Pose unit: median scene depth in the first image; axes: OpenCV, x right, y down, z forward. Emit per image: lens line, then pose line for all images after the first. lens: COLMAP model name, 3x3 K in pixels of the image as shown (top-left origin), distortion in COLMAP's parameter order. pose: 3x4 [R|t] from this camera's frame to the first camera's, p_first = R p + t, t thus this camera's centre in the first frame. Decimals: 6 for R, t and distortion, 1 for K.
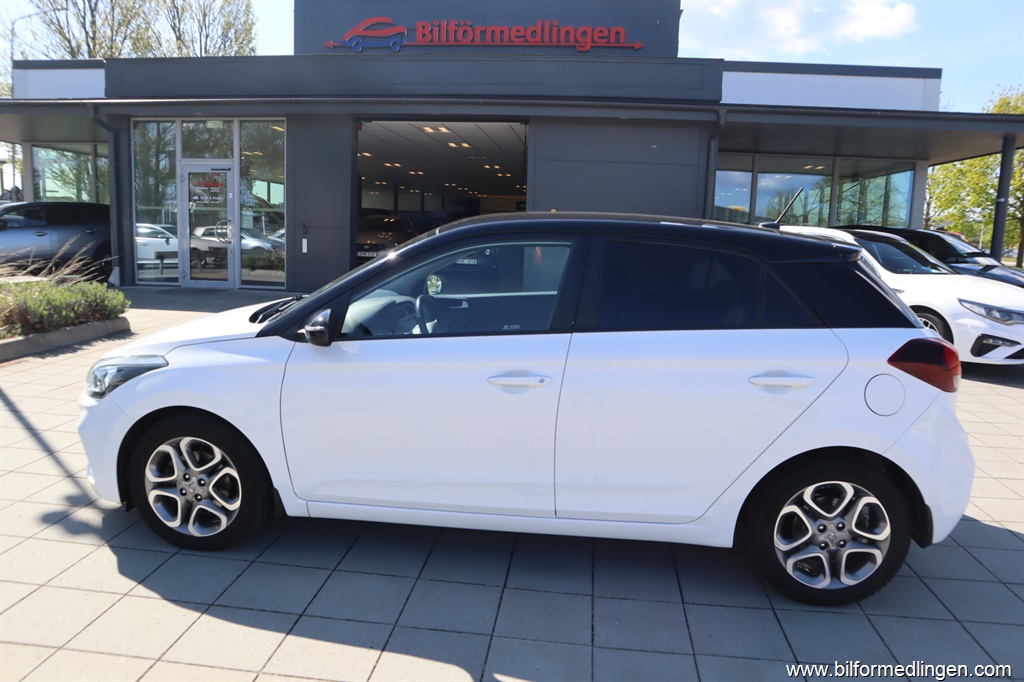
lens RADIAL K [[726.5, 0, 512.0], [0, 726.5, 341.0], [0, 0, 1]] dist [-0.058650, 0.000503]
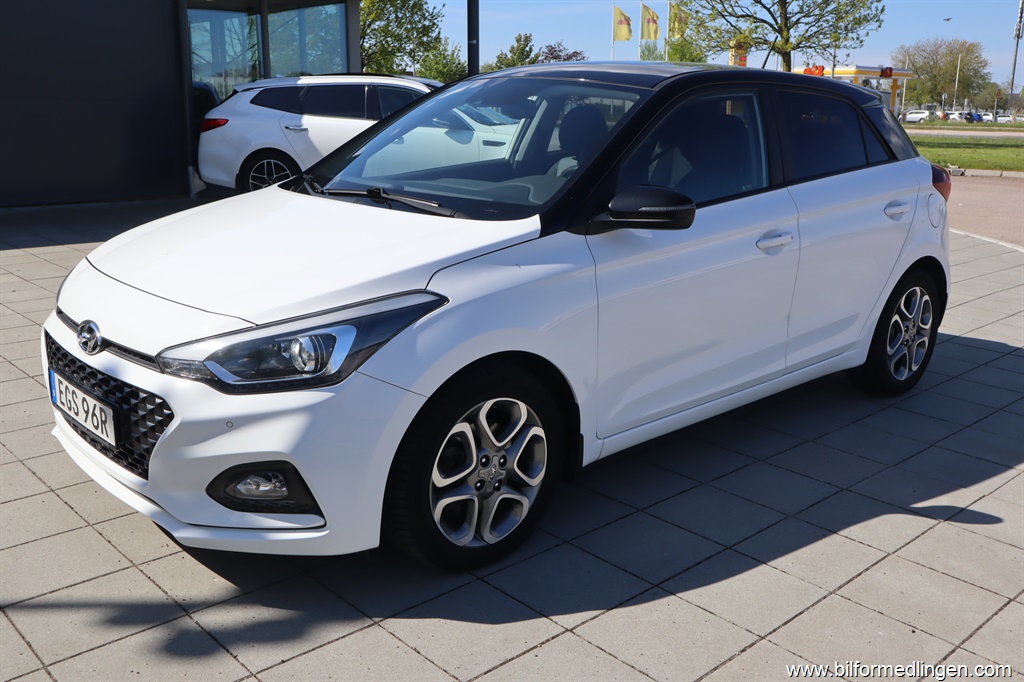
lens RADIAL K [[954.7, 0, 512.0], [0, 954.7, 341.0], [0, 0, 1]] dist [-0.006170, -0.000409]
pose [[0.651687, -0.210034, 0.728828, -1.076369], [0.131332, 0.977628, 0.164302, -0.063207], [-0.747032, -0.011355, 0.664692, 0.394926]]
